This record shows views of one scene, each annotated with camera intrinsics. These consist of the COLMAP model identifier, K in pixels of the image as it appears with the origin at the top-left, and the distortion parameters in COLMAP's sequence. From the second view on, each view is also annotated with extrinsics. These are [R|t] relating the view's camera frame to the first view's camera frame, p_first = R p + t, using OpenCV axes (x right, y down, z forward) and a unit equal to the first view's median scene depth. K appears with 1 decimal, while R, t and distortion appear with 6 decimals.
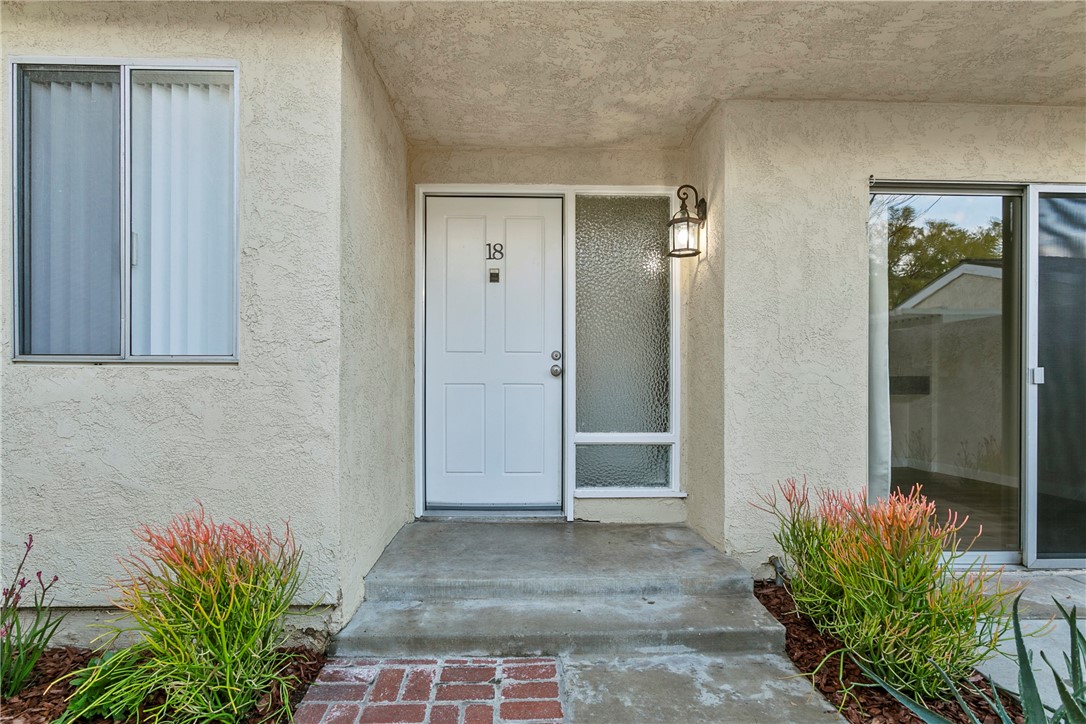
lens RADIAL K [[530.8, 0, 540.6], [0, 530.8, 385.0], [0, 0, 1]] dist [-0.009302, 0.000280]
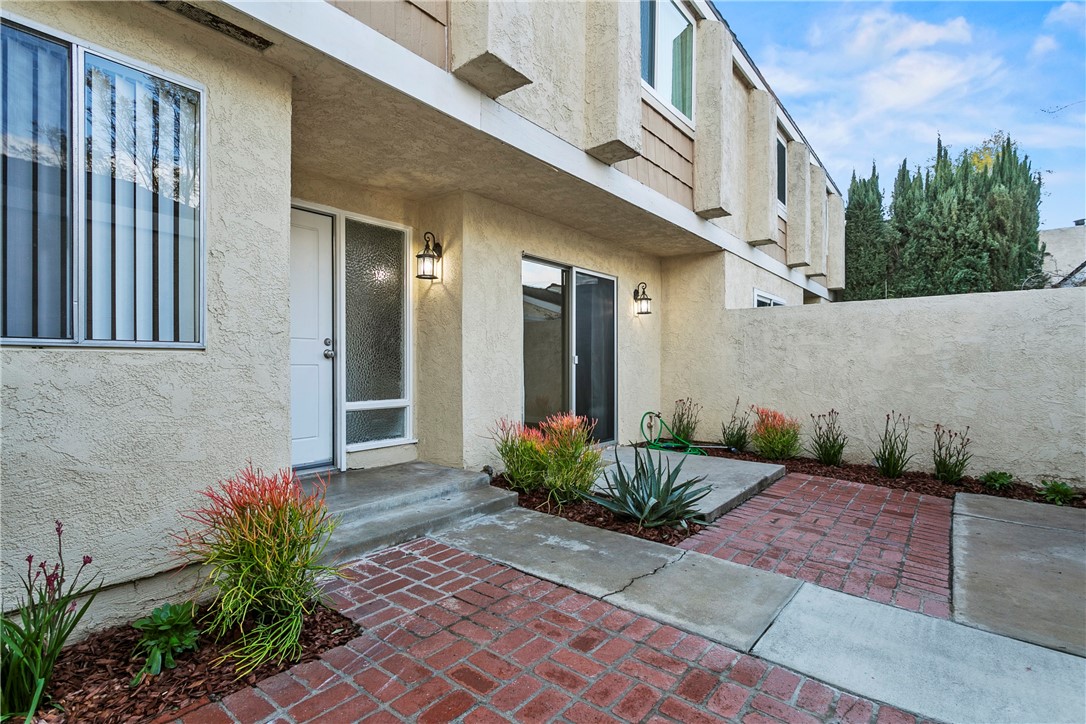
lens RADIAL K [[513.7, 0, 541.2], [0, 513.7, 362.5], [0, 0, 1]] dist [-0.010035, 0.000830]
pose [[0.645389, -0.001498, 0.763853, -0.712595], [0.001229, 0.999999, 0.000923, -0.009323], [-0.763853, 0.000343, 0.645390, -0.205951]]
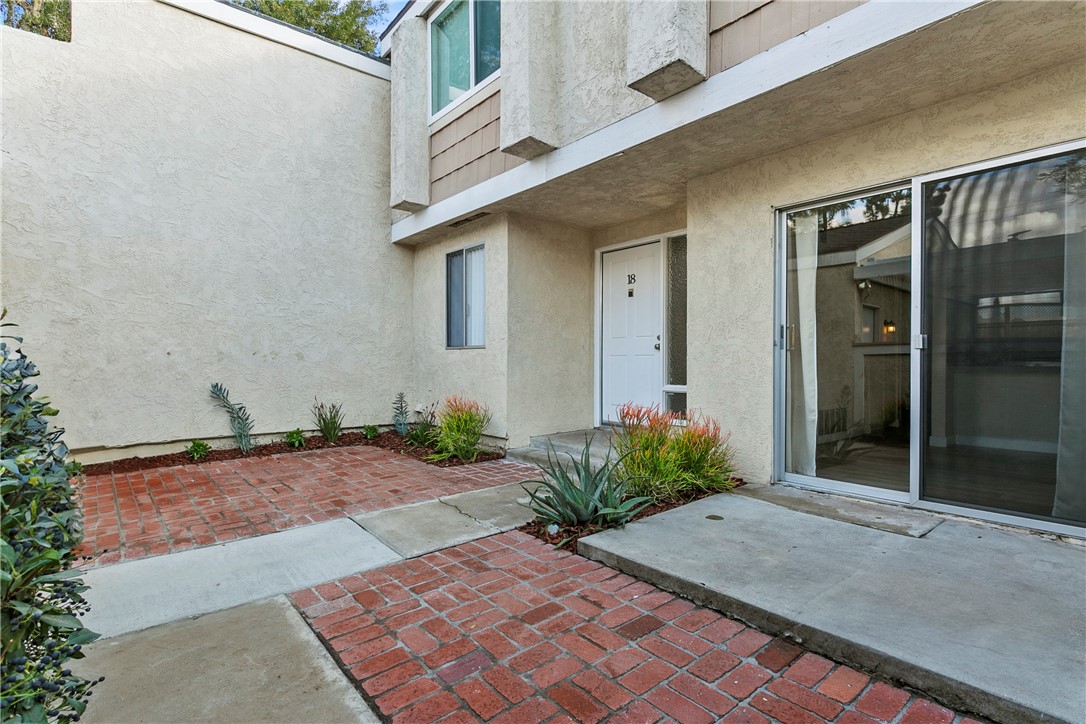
lens RADIAL K [[554.8, 0, 543.8], [0, 554.8, 366.3], [0, 0, 1]] dist [-0.020641, 0.000297]
pose [[0.609832, 0.003302, -0.792523, 1.459107], [-0.001172, 0.999994, 0.003265, 0.034761], [0.792529, -0.001063, 0.609833, -0.409858]]
